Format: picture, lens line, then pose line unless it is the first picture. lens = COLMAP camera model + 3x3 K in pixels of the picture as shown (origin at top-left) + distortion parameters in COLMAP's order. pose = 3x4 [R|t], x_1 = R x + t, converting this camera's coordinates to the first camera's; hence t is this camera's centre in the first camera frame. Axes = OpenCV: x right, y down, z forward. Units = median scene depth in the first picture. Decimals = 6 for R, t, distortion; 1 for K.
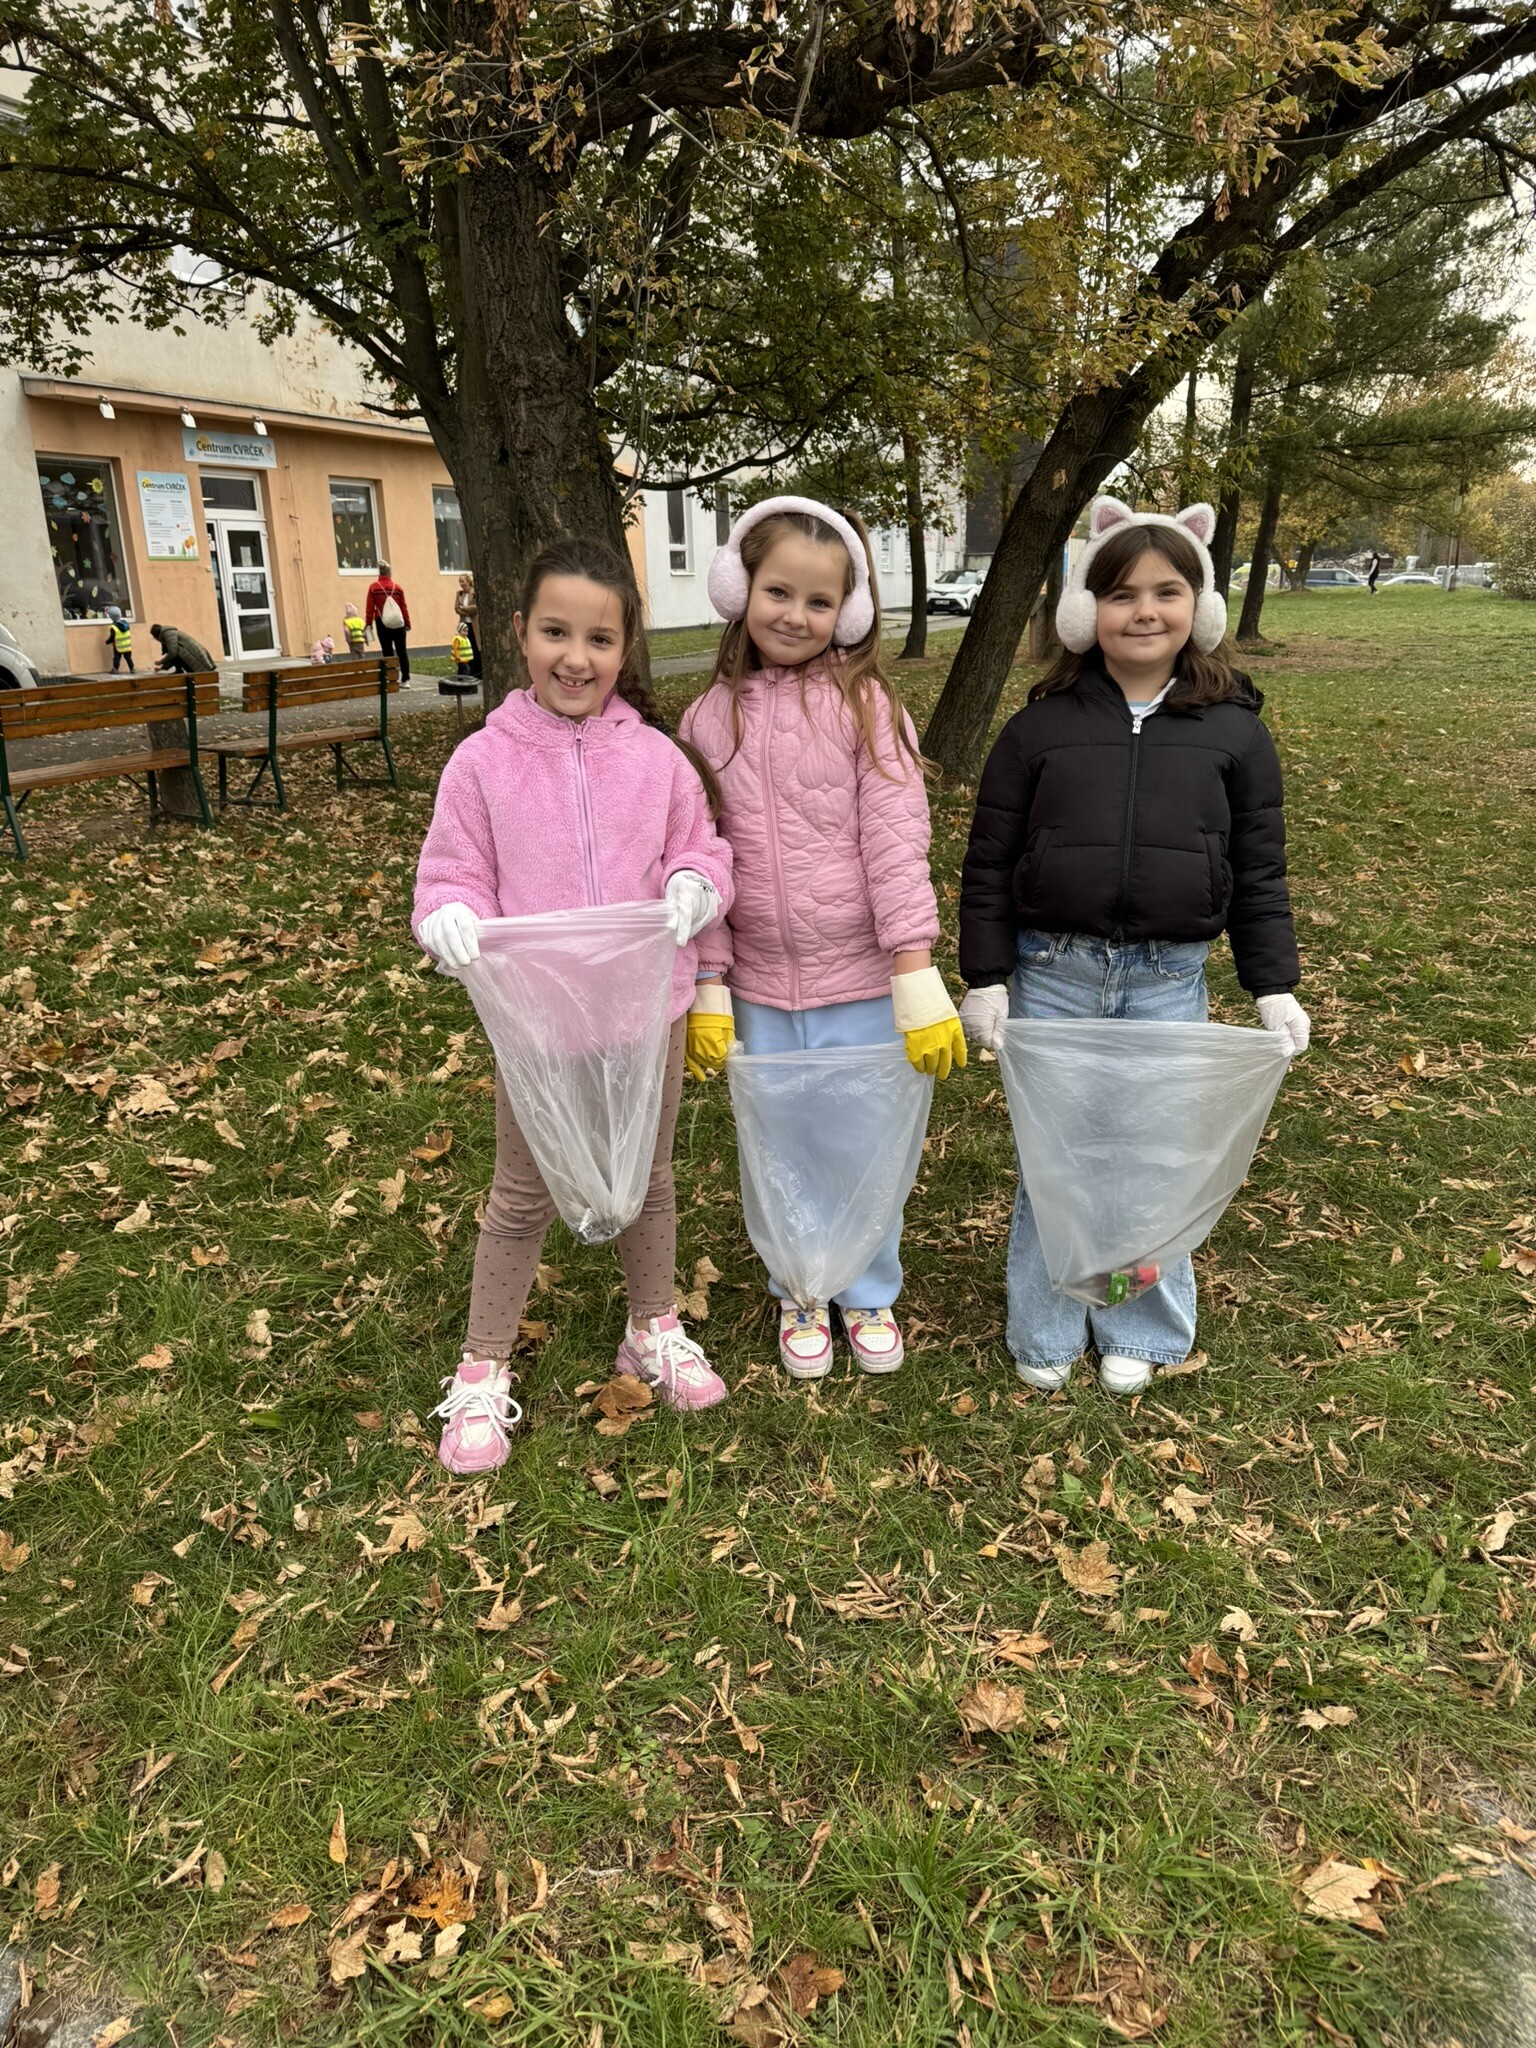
lens RADIAL K [[1426.2, 0, 782.4], [0, 1426.2, 1029.1], [0, 0, 1]] dist [0.033330, -0.039401]
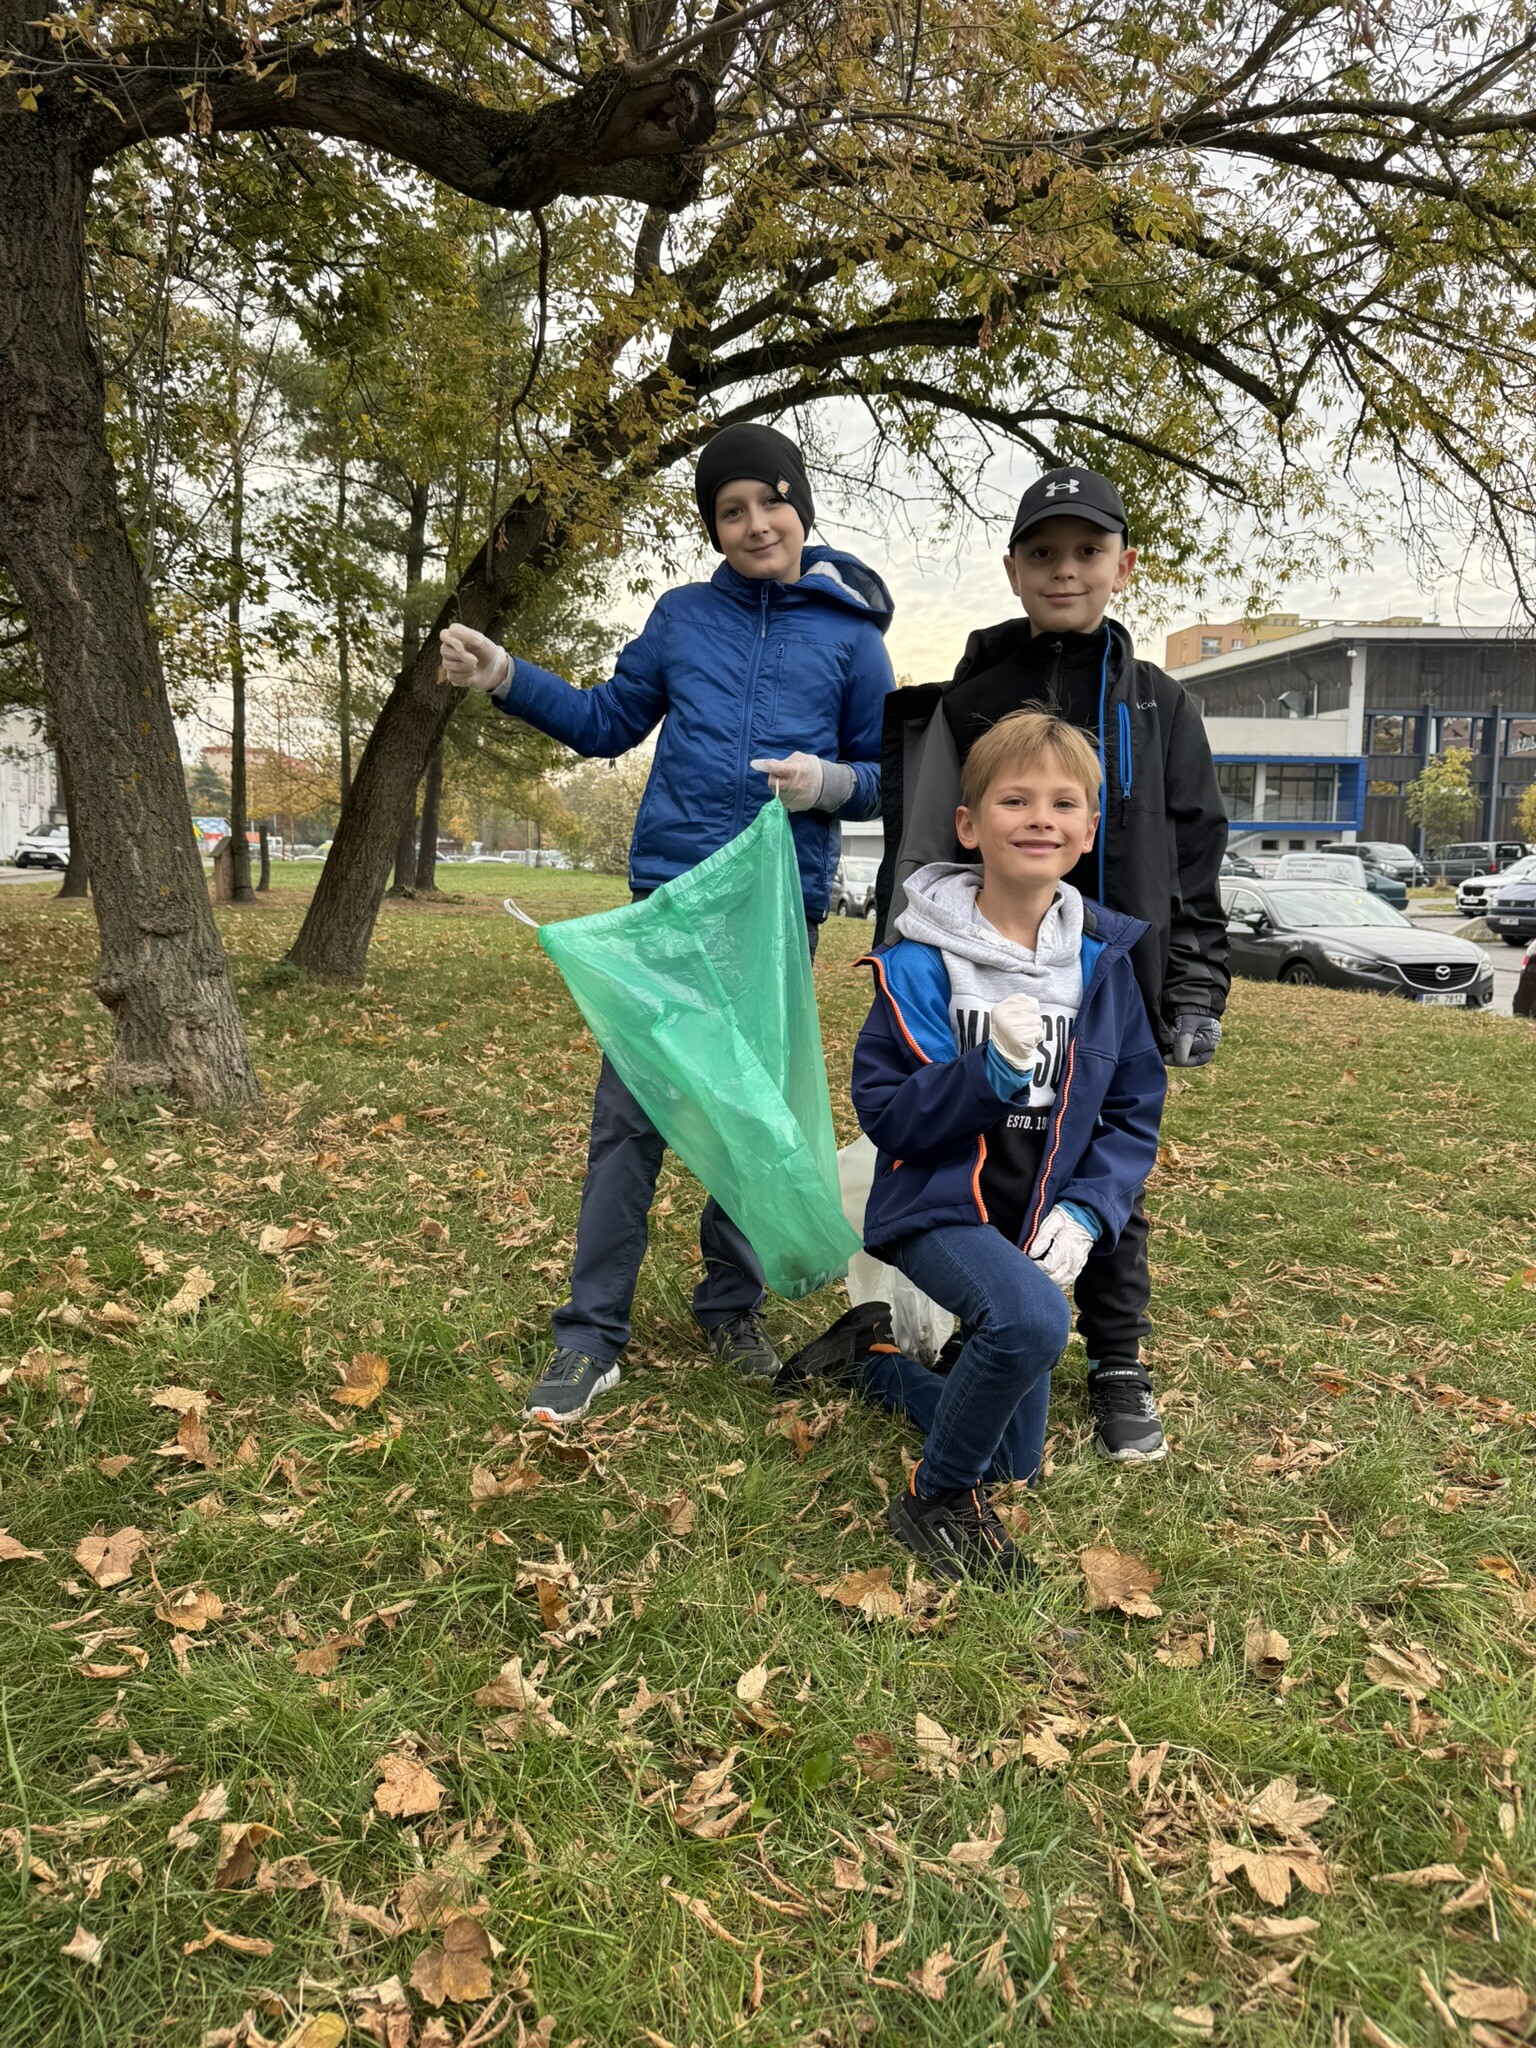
lens RADIAL K [[1426.2, 0, 762.2], [0, 1426.2, 1033.1], [0, 0, 1]] dist [0.033330, -0.039401]
pose [[0.825152, -0.036319, 0.563742, -0.129642], [0.138090, 0.980625, -0.138948, 0.013019], [-0.547773, 0.192500, 0.814180, 0.103114]]
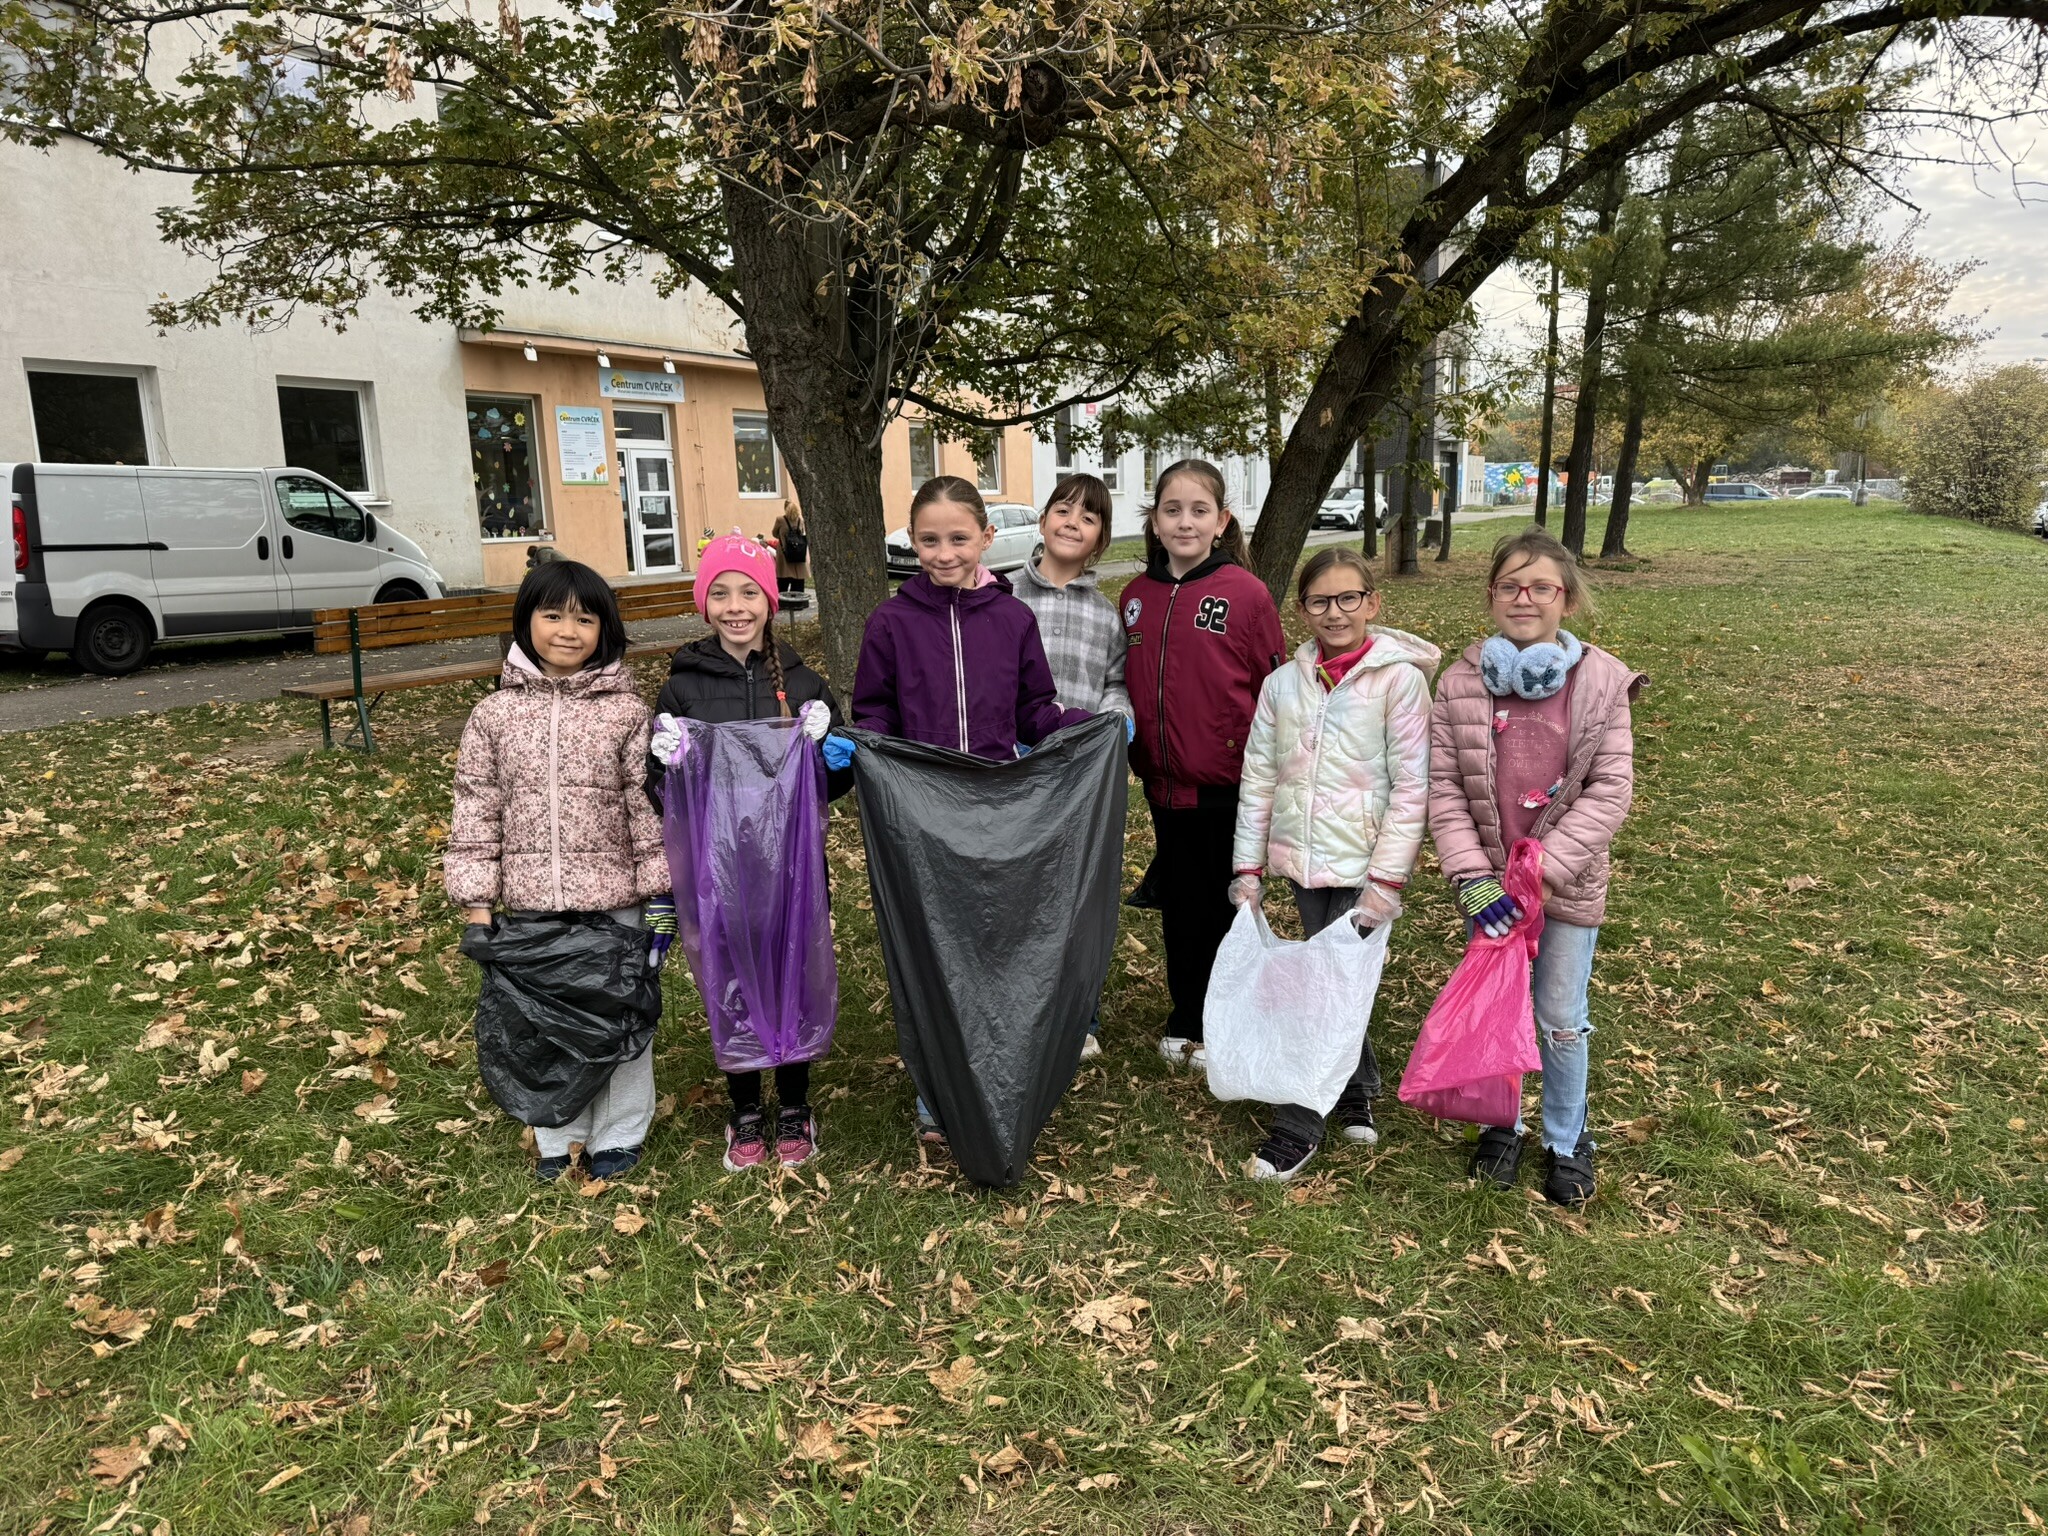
lens RADIAL K [[1426.2, 0, 1043.9], [0, 1426.2, 772.9], [0, 0, 1]] dist [0.033330, -0.039401]
pose [[0.994891, 0.016017, -0.099674, 0.066635], [-0.027098, 0.993470, -0.110830, 0.004623], [0.097248, 0.112964, 0.988829, -0.034647]]
